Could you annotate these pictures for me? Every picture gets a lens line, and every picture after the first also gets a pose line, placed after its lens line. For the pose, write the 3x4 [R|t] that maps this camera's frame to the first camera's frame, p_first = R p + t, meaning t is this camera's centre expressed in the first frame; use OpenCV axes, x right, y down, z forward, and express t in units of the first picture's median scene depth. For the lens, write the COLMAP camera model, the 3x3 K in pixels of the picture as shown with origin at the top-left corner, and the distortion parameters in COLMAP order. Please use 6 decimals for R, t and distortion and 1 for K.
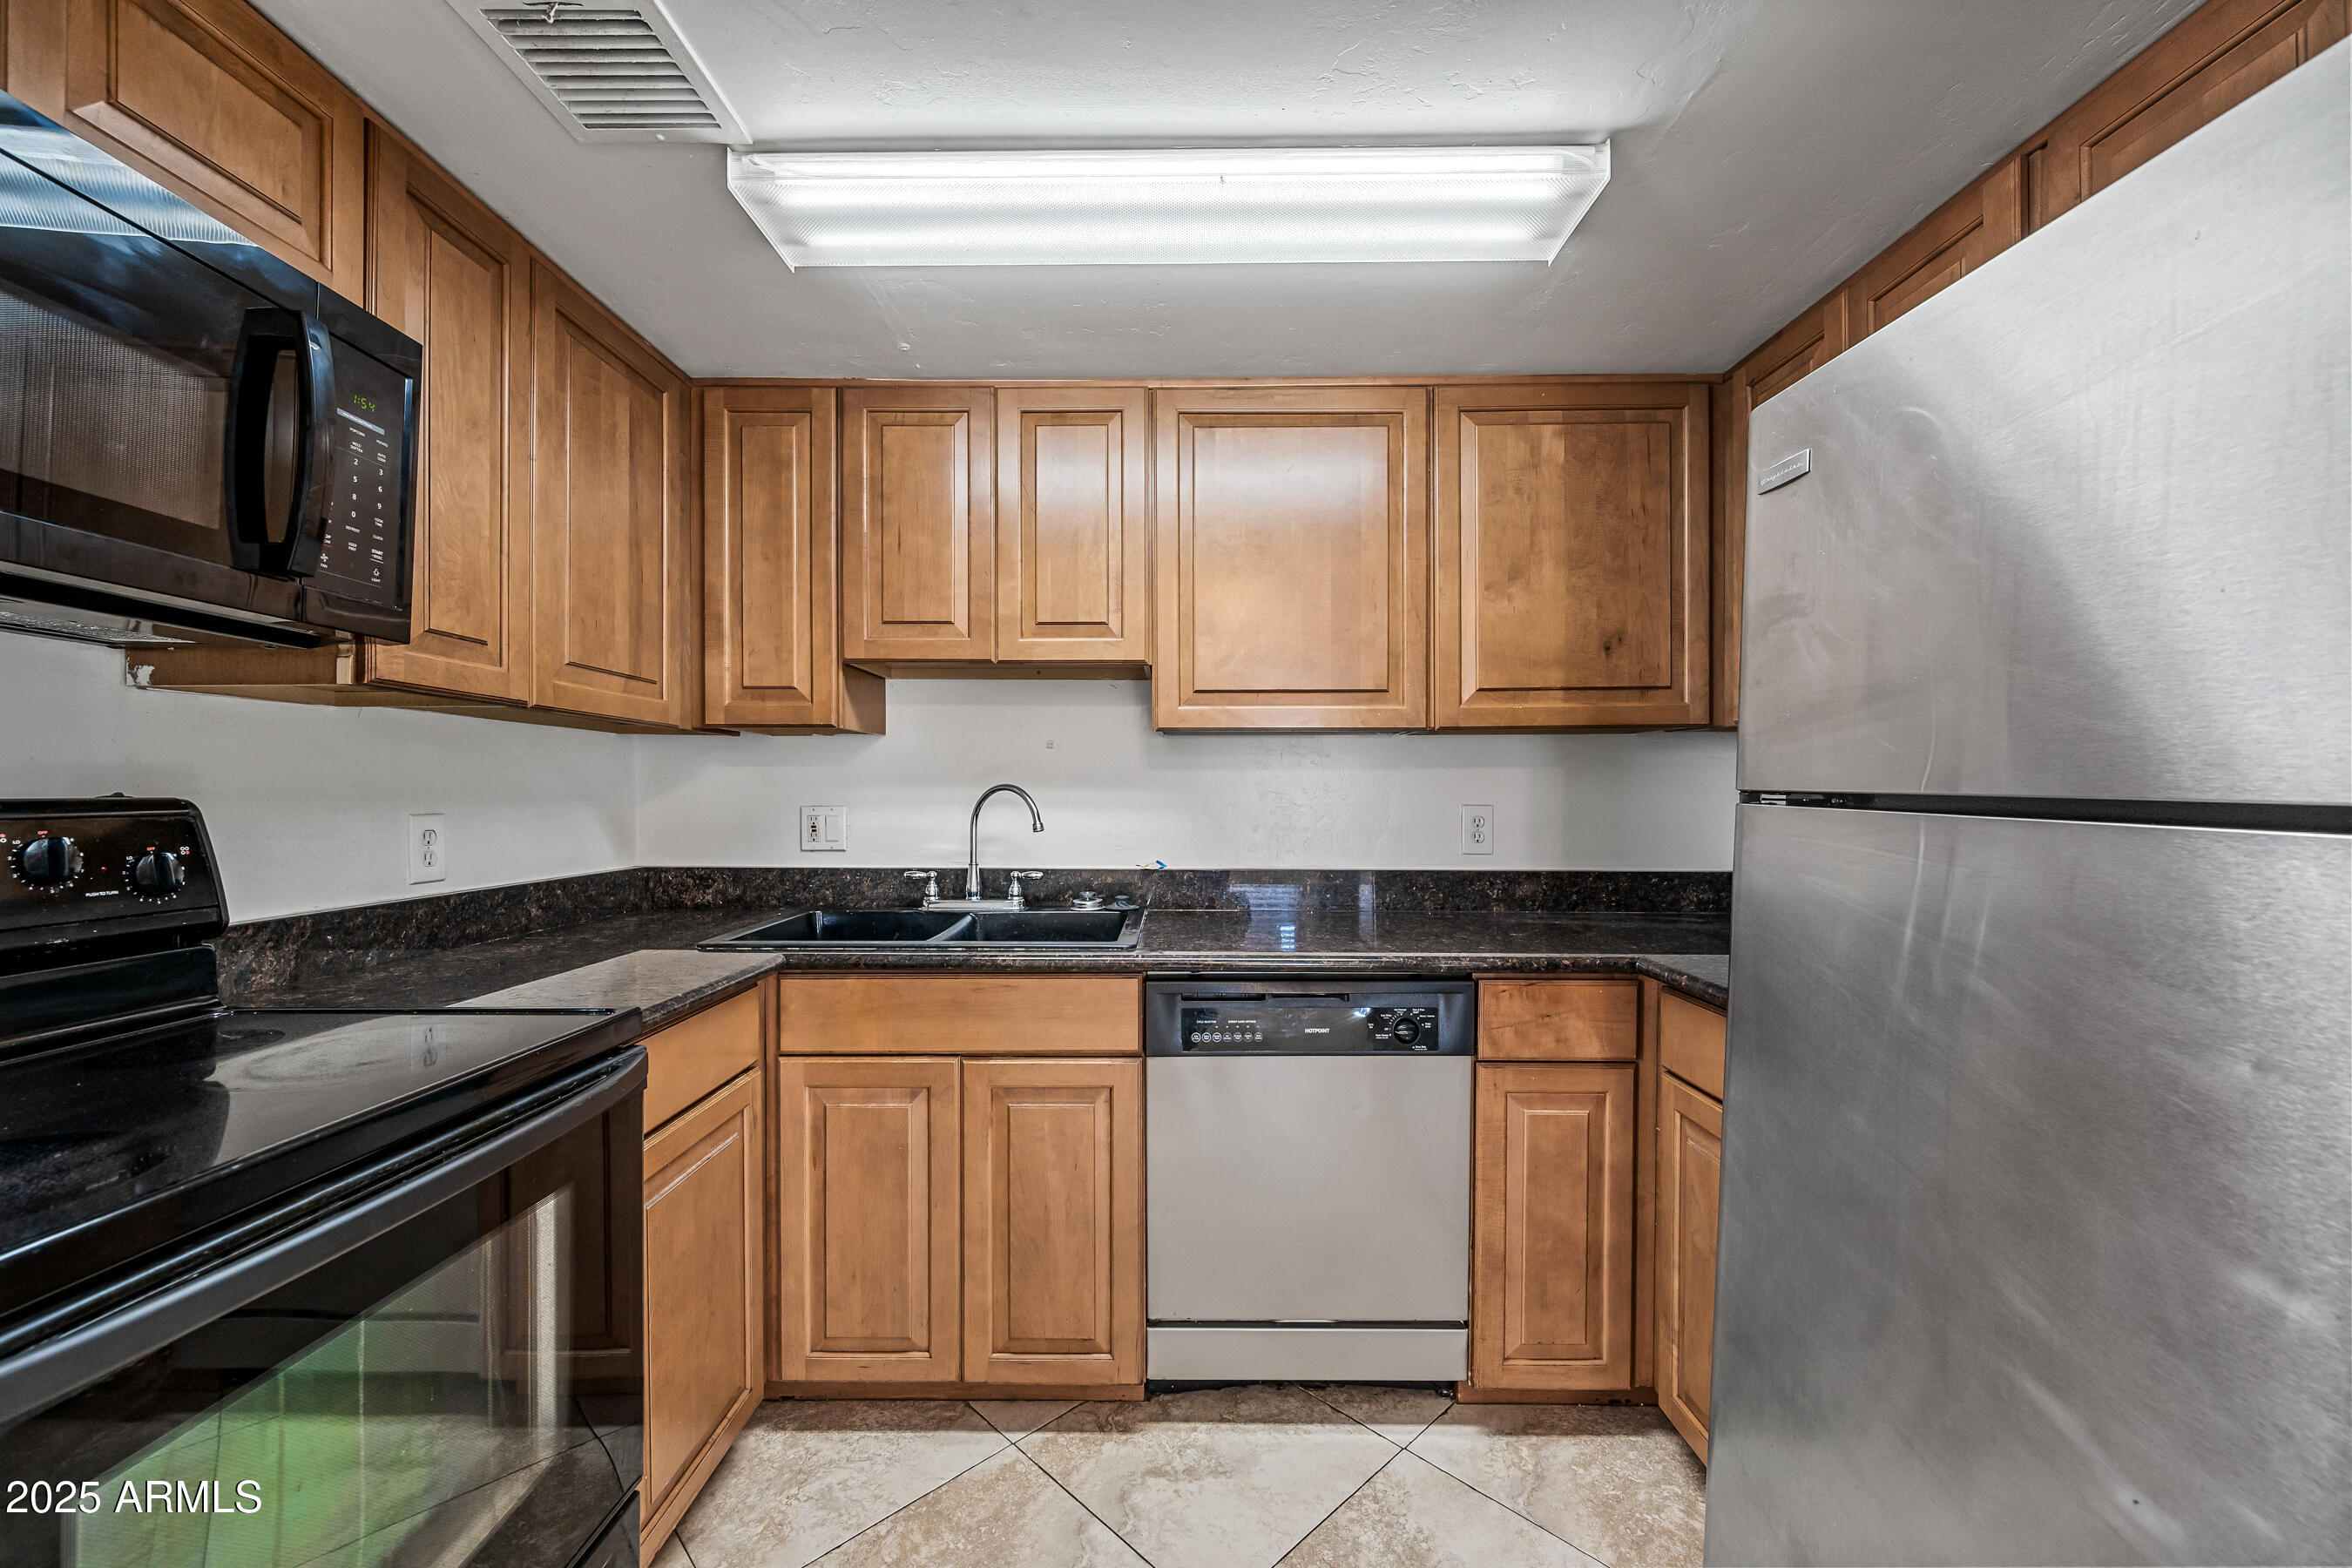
lens RADIAL K [[923.9, 0, 1170.8], [0, 923.9, 792.9], [0, 0, 1]] dist [-0.004168, 0.001378]
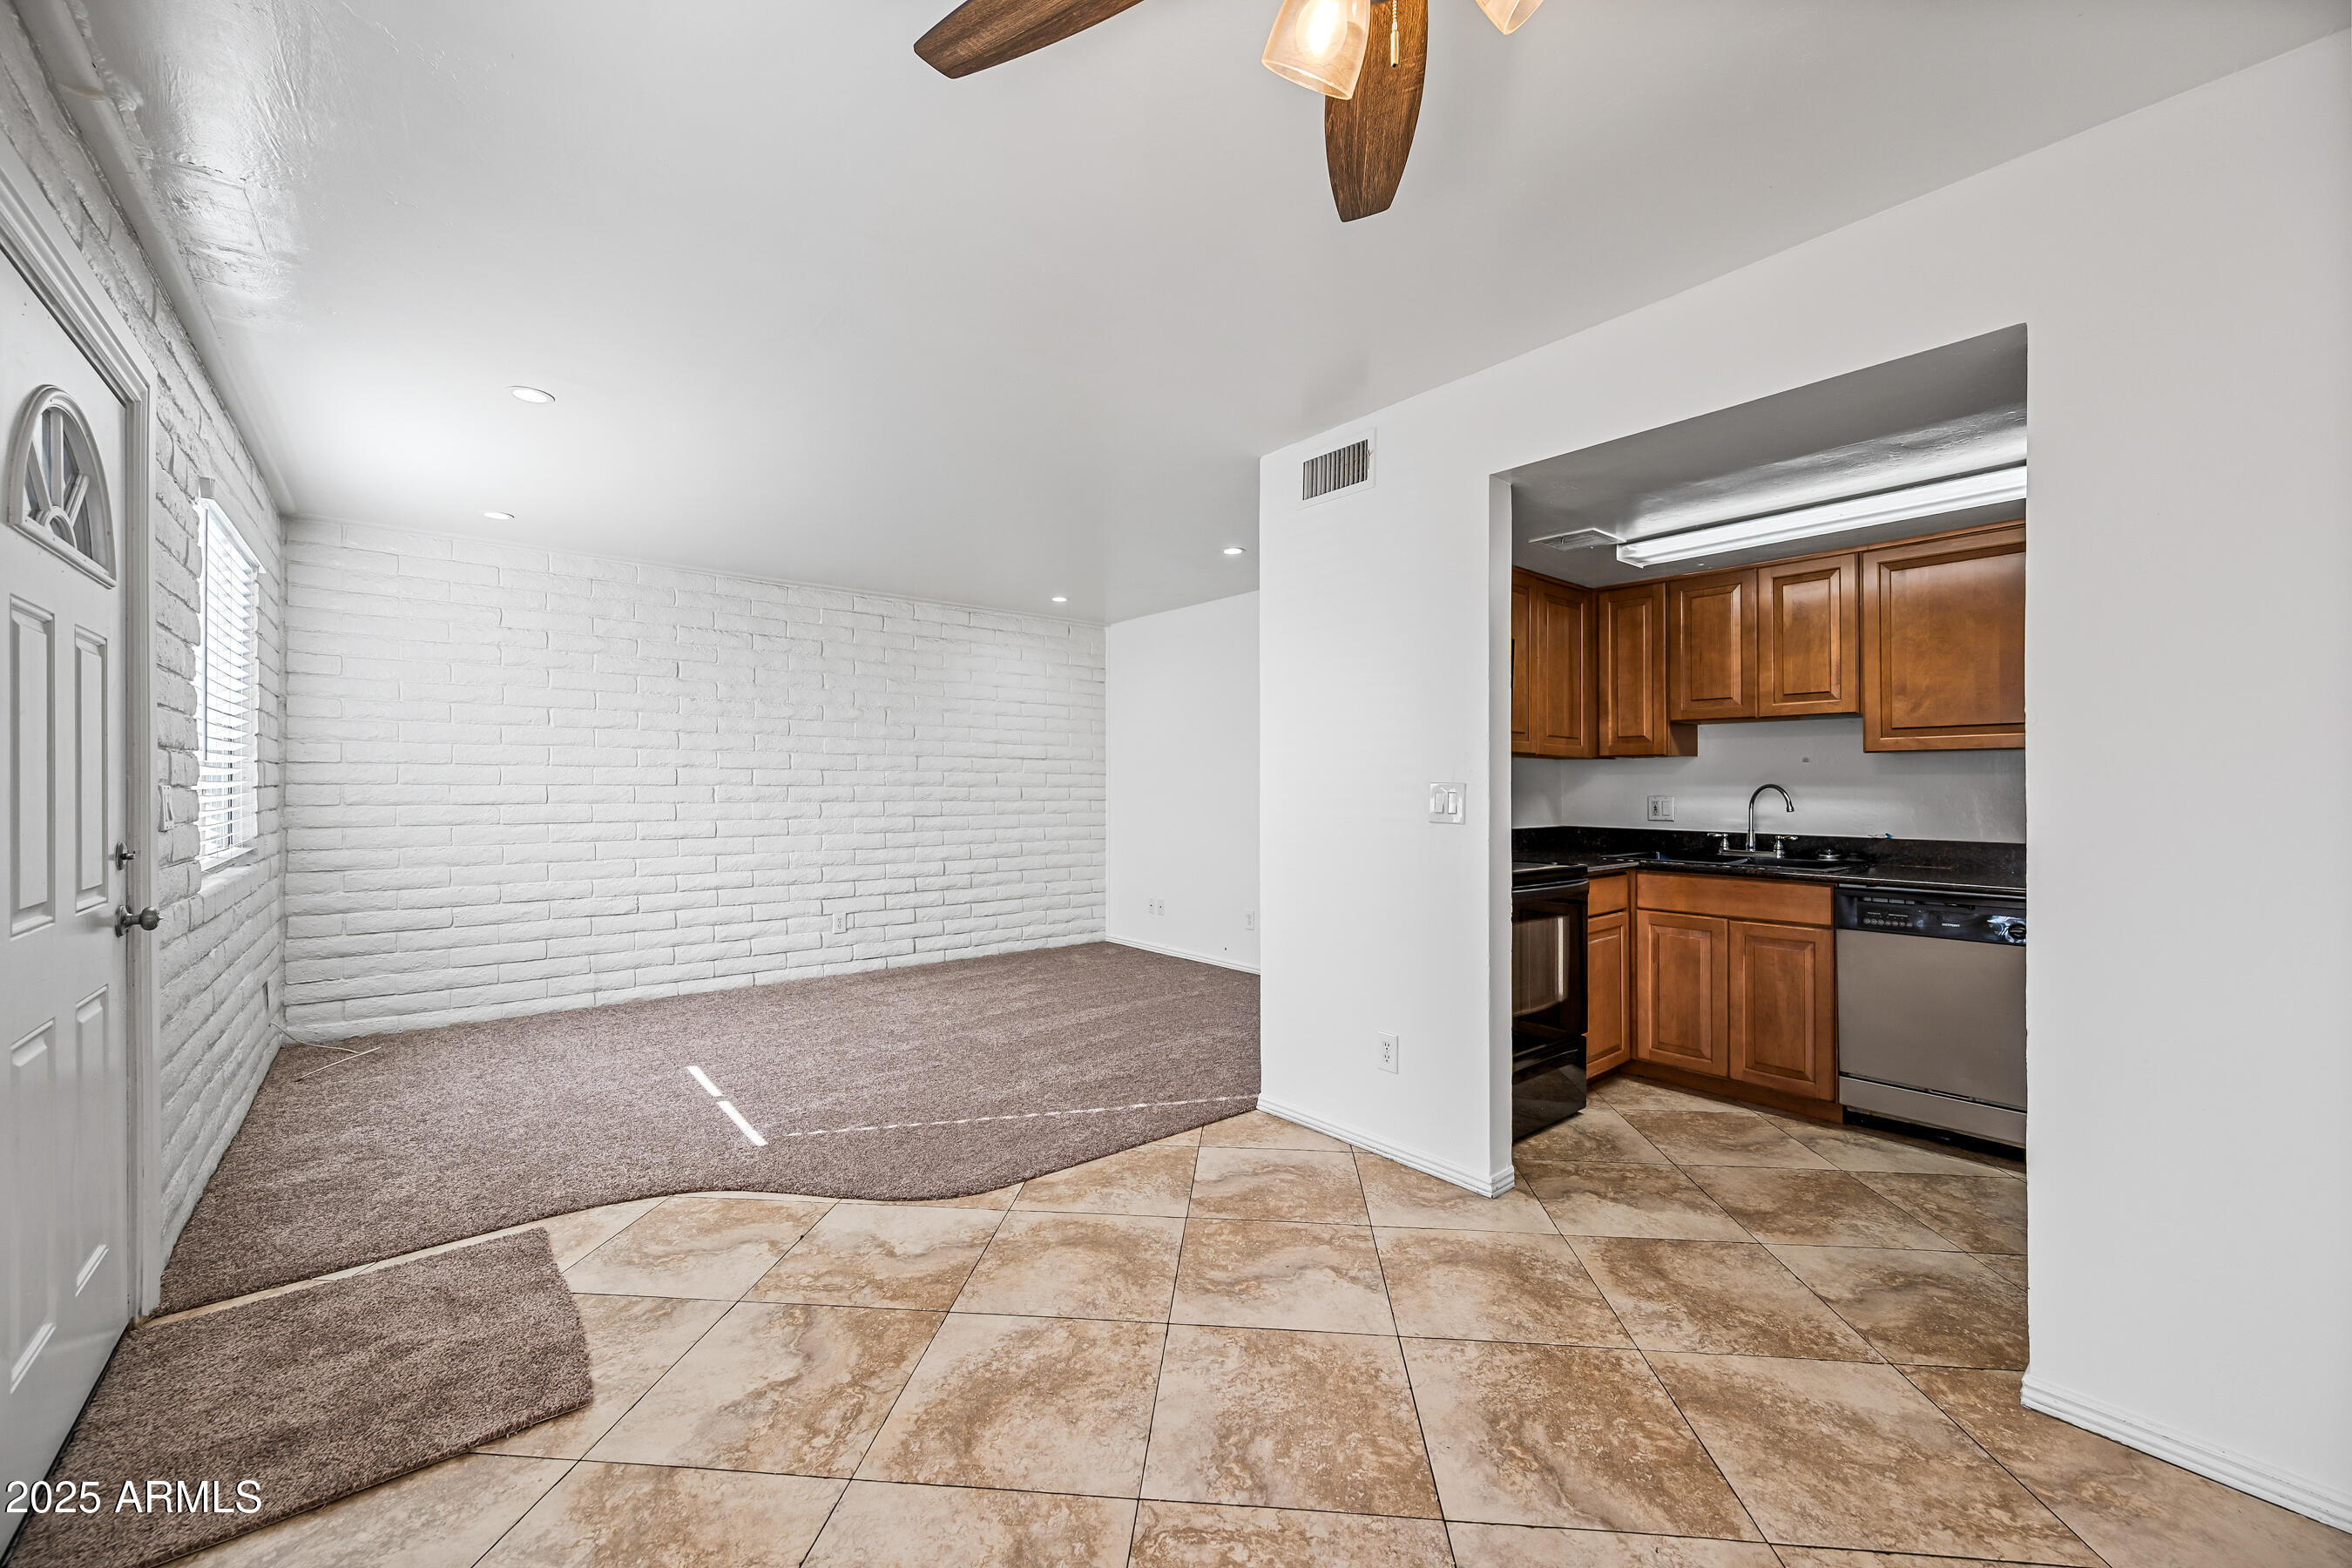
lens RADIAL K [[923.9, 0, 1174.2], [0, 923.9, 778.8], [0, 0, 1]] dist [-0.004168, 0.001378]
pose [[0.648259, -0.006135, -0.761395, 0.534288], [-0.002748, 0.999942, -0.010397, 0.001530], [0.761415, 0.008833, 0.648204, -1.258384]]
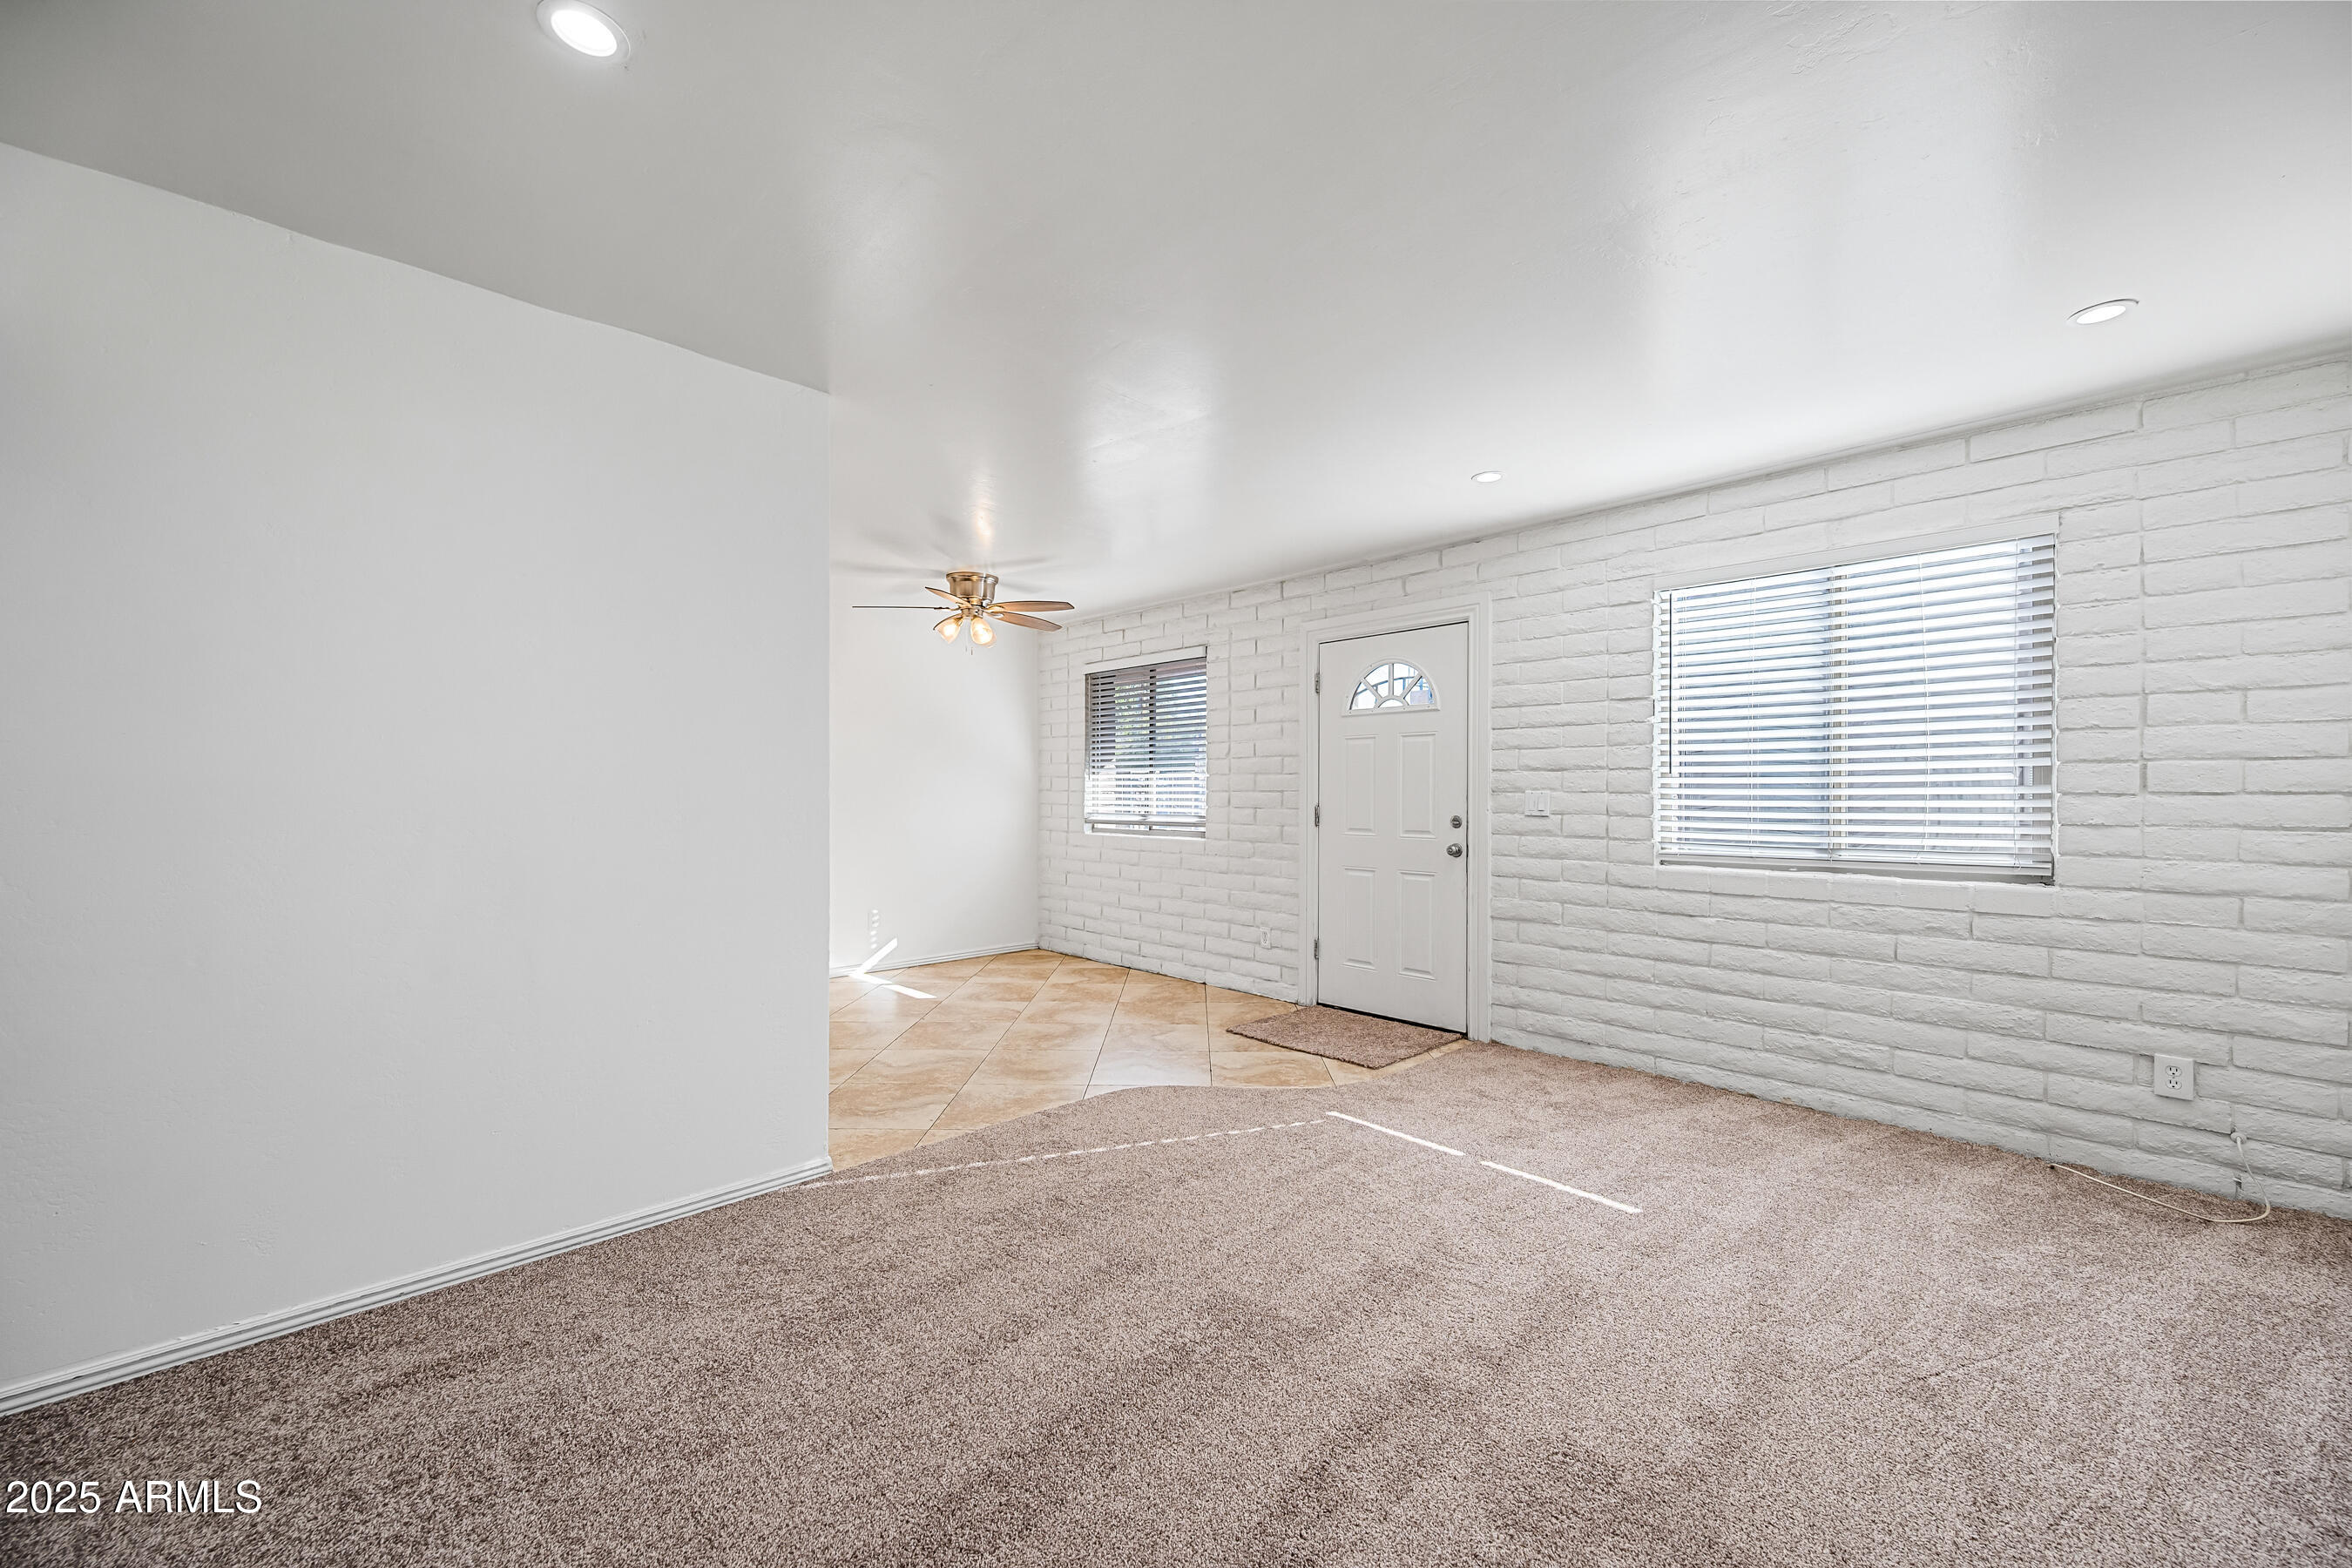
lens RADIAL K [[923.9, 0, 1181.6], [0, 923.9, 785.5], [0, 0, 1]] dist [-0.004168, 0.001378]
pose [[-0.706789, 0.001966, 0.707422, -2.545056], [0.002086, 0.999998, -0.000695, -0.014164], [-0.707422, 0.000985, -0.706791, 0.939573]]
